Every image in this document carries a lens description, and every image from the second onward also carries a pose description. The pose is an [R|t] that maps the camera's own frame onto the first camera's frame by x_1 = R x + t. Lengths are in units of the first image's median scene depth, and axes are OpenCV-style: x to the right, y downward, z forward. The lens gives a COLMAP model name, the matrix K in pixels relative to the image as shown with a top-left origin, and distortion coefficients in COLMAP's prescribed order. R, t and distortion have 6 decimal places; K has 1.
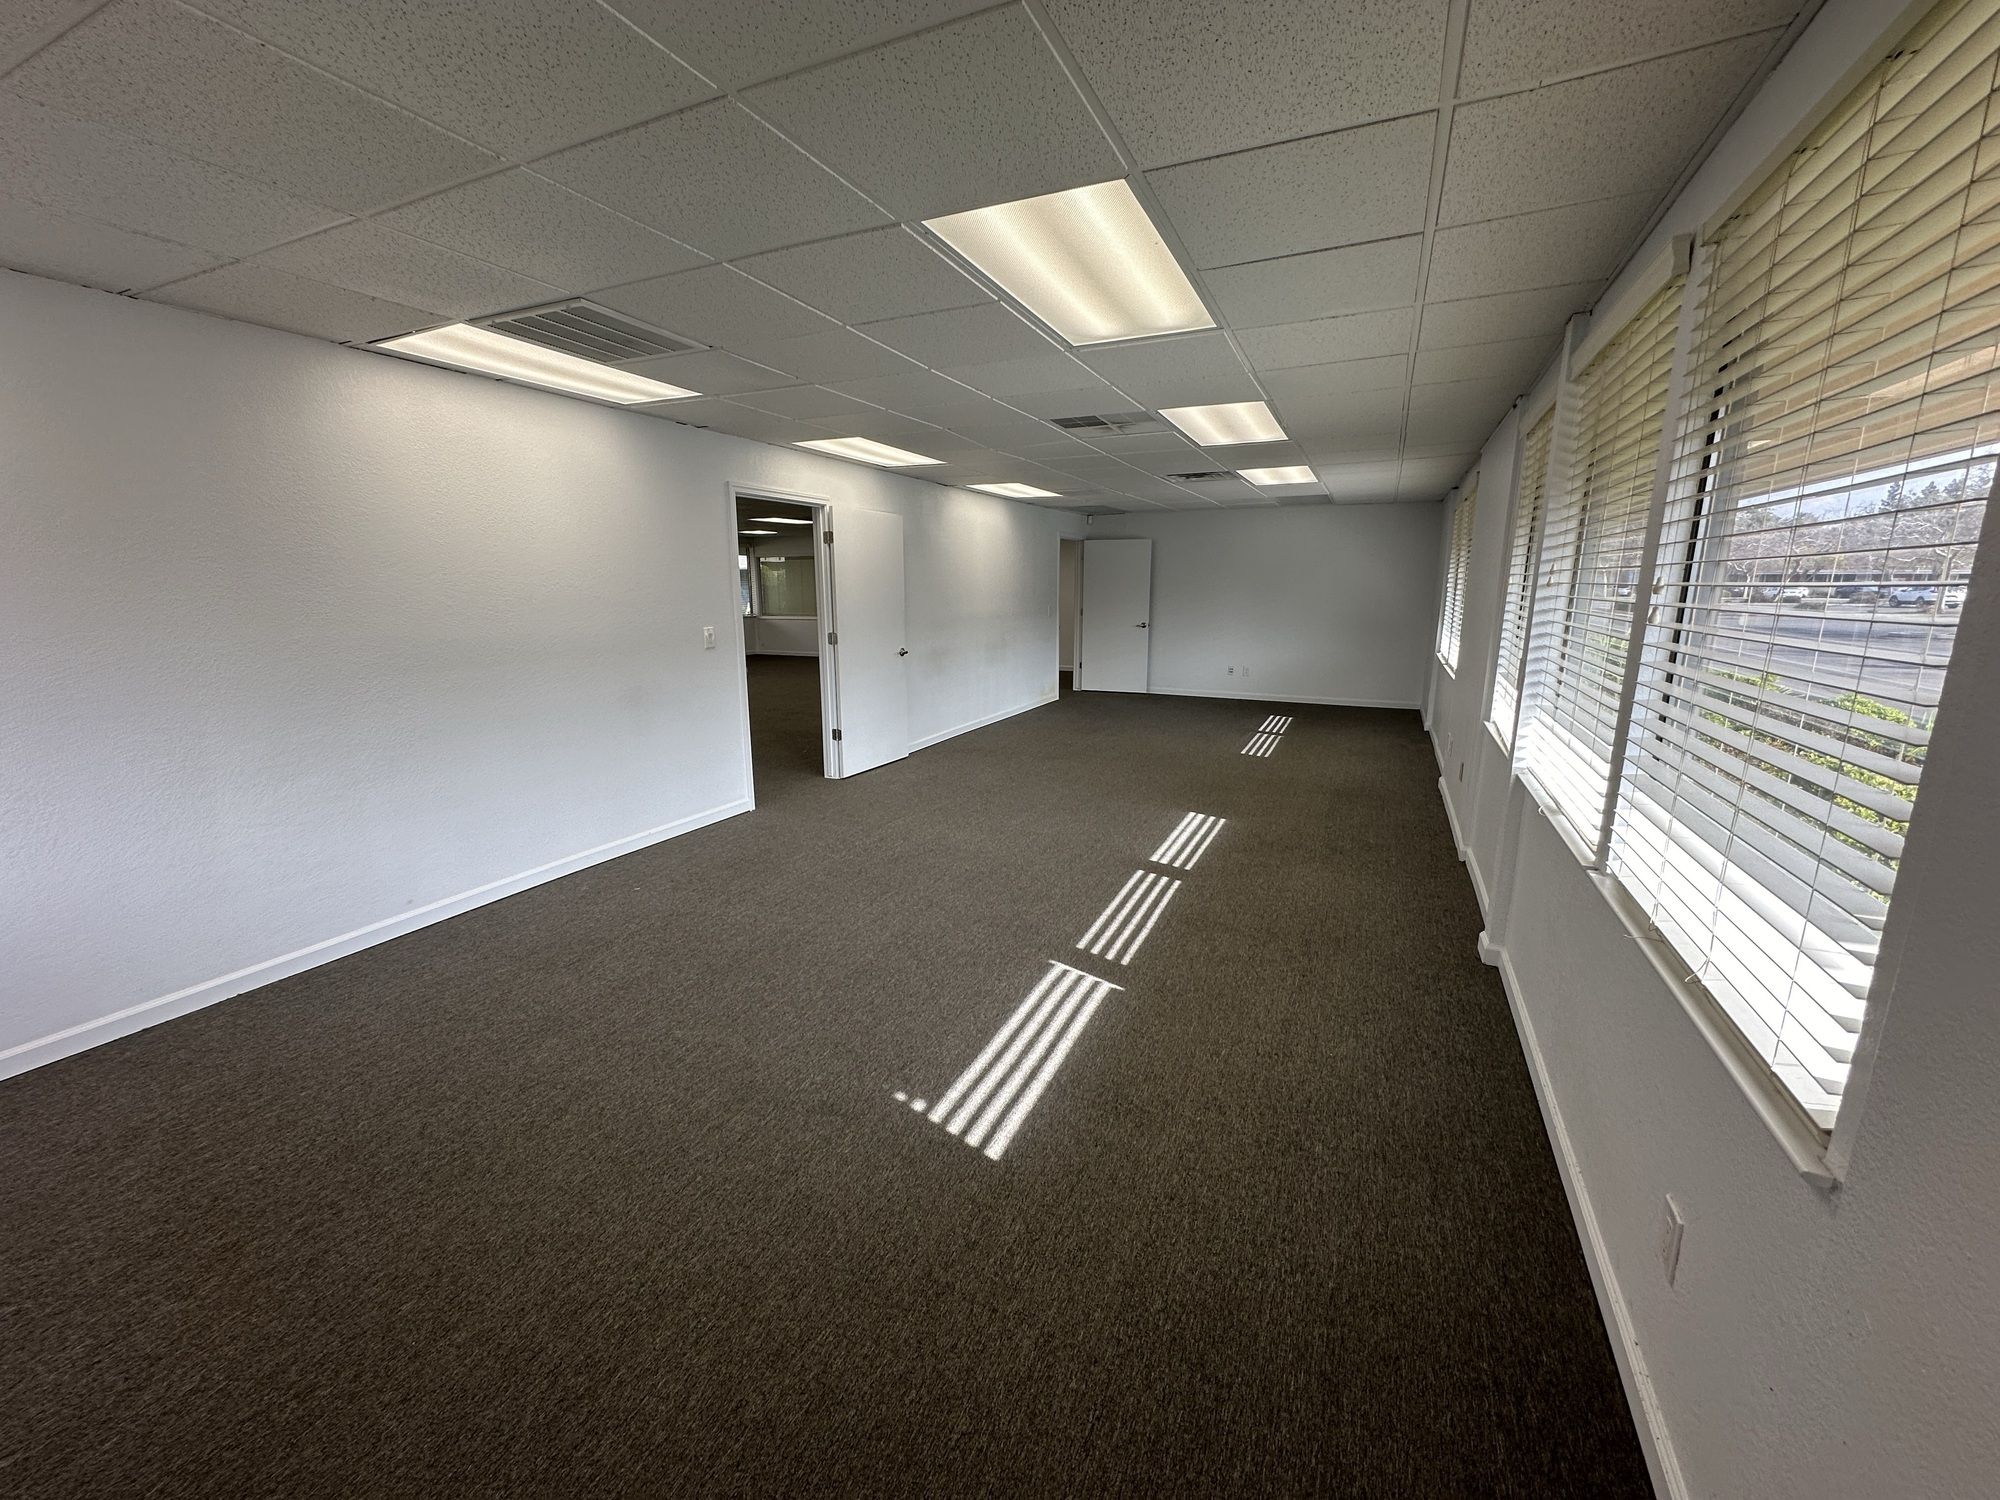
lens RADIAL K [[793.2, 0, 1006.8], [0, 793.2, 739.0], [0, 0, 1]] dist [-0.006187, 0.001253]
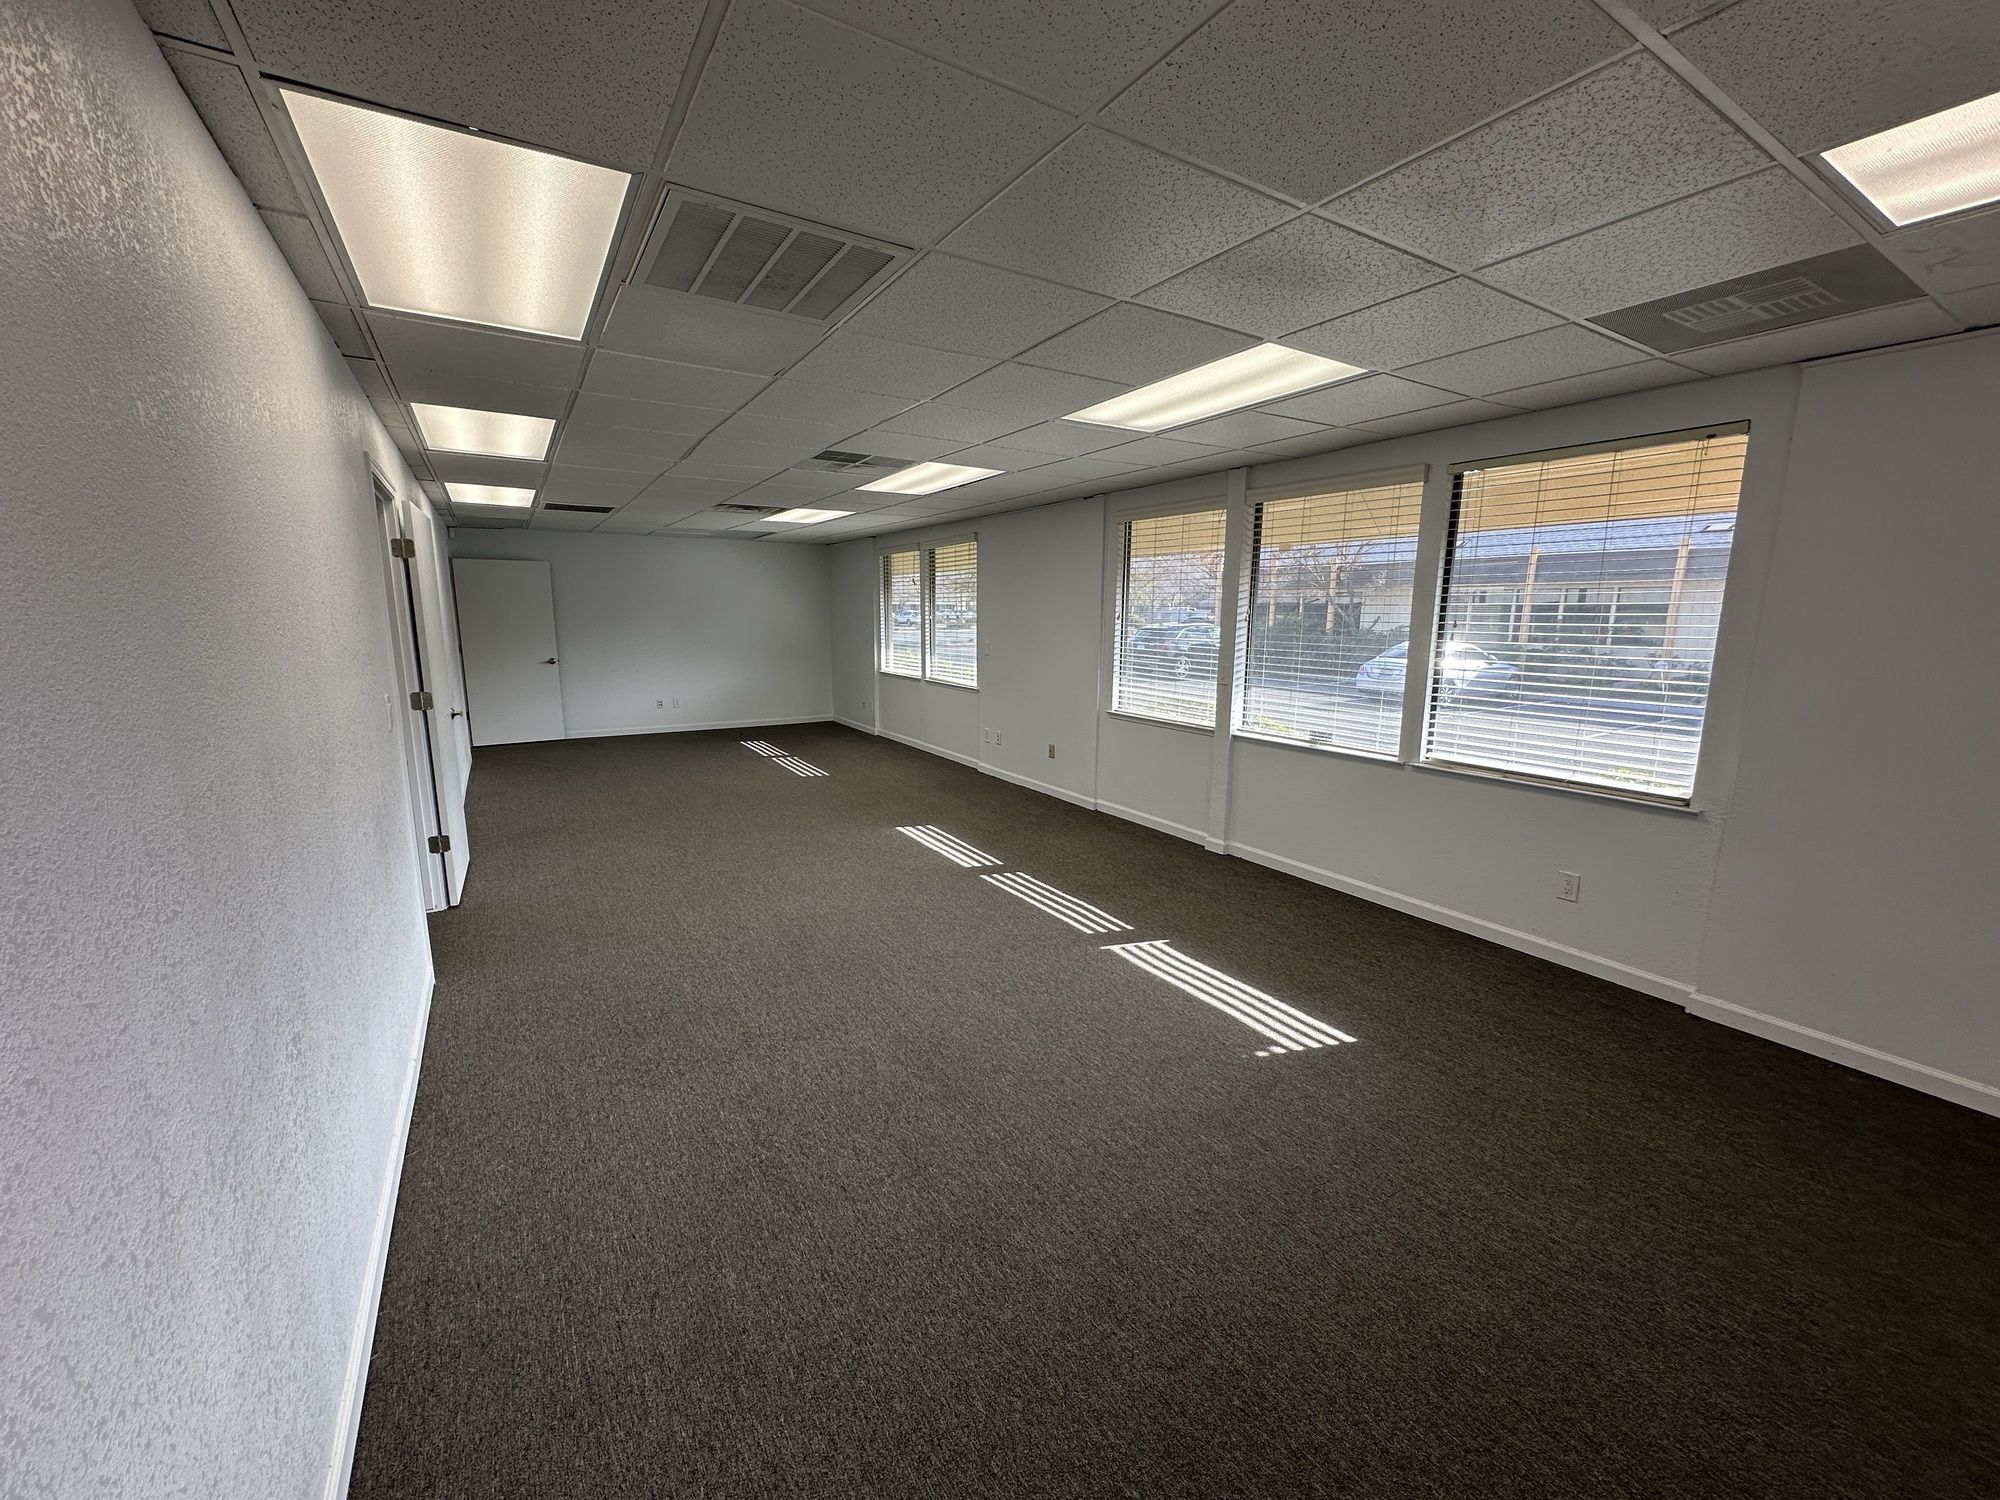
lens RADIAL K [[793.2, 0, 1000.0], [0, 793.2, 732.6], [0, 0, 1]] dist [-0.006187, 0.001253]
pose [[0.549255, -0.124657, 0.826305, -0.896473], [0.156696, 0.986635, 0.044687, -0.097260], [-0.820832, 0.104934, 0.561448, 0.428004]]
